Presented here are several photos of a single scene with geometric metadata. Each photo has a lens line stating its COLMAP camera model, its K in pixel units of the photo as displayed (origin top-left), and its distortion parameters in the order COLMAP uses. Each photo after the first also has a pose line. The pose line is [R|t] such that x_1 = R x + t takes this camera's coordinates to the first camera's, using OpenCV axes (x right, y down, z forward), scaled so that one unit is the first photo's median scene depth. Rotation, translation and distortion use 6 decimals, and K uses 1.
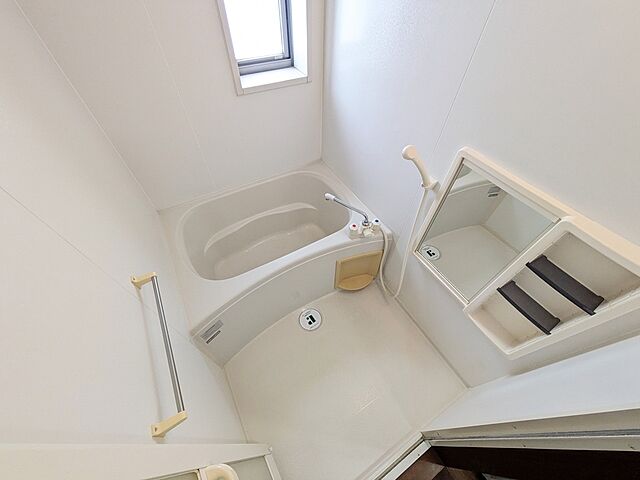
lens RADIAL K [[252.0, 0, 323.3], [0, 252.0, 239.8], [0, 0, 1]] dist [0.004290, 0.000850]
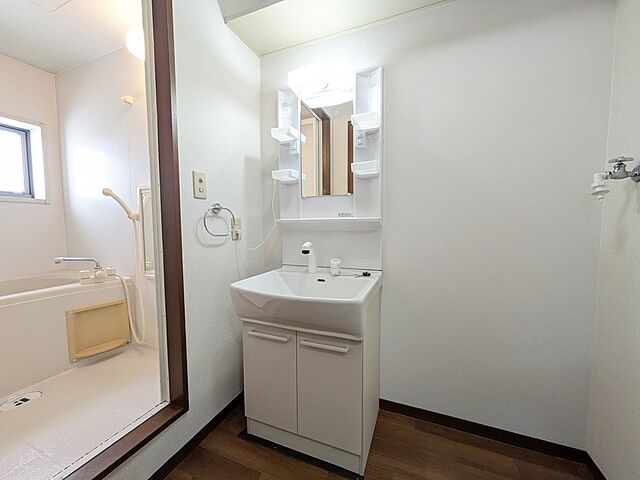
lens RADIAL K [[252.0, 0, 321.8], [0, 252.0, 240.8], [0, 0, 1]] dist [0.004290, 0.000850]
pose [[0.794800, -0.053577, 0.604502, 0.277835], [0.482181, 0.660599, -0.575422, 1.026186], [-0.368504, 0.748825, 0.550878, -0.181380]]
